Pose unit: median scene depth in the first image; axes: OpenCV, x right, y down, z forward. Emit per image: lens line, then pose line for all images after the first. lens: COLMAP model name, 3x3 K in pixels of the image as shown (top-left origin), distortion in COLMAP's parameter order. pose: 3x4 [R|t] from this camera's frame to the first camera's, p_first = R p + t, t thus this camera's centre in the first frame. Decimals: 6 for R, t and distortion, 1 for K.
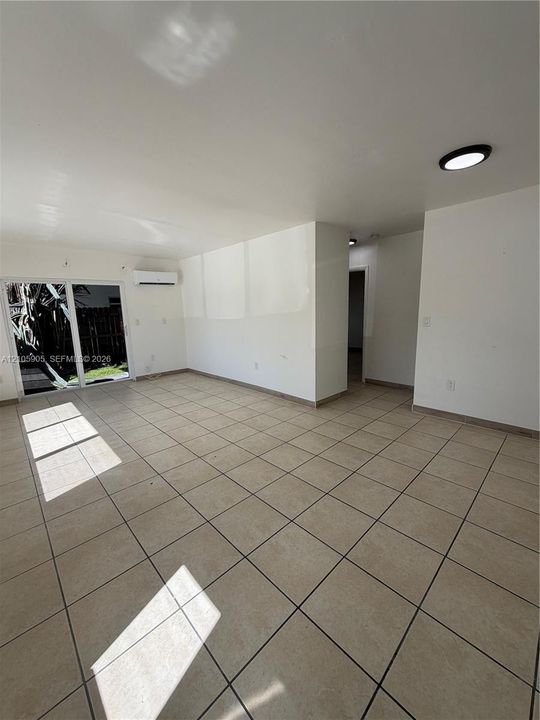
lens RADIAL K [[285.1, 0, 270.5], [0, 285.1, 360.2], [0, 0, 1]] dist [-0.003917, -0.000622]
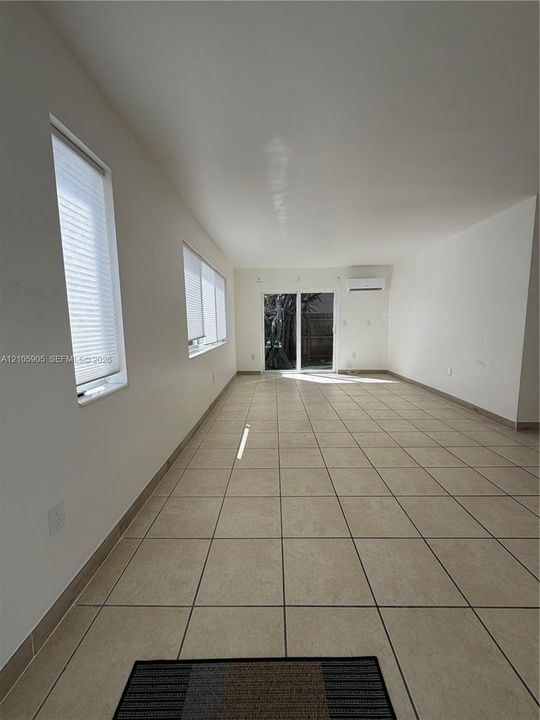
lens RADIAL K [[285.1, 0, 271.8], [0, 285.1, 360.2], [0, 0, 1]] dist [-0.003917, -0.000622]
pose [[0.717839, 0.106129, -0.688073, 0.302024], [-0.130000, 0.991363, 0.017285, 0.076855], [0.683965, 0.077041, 0.725436, -0.078248]]
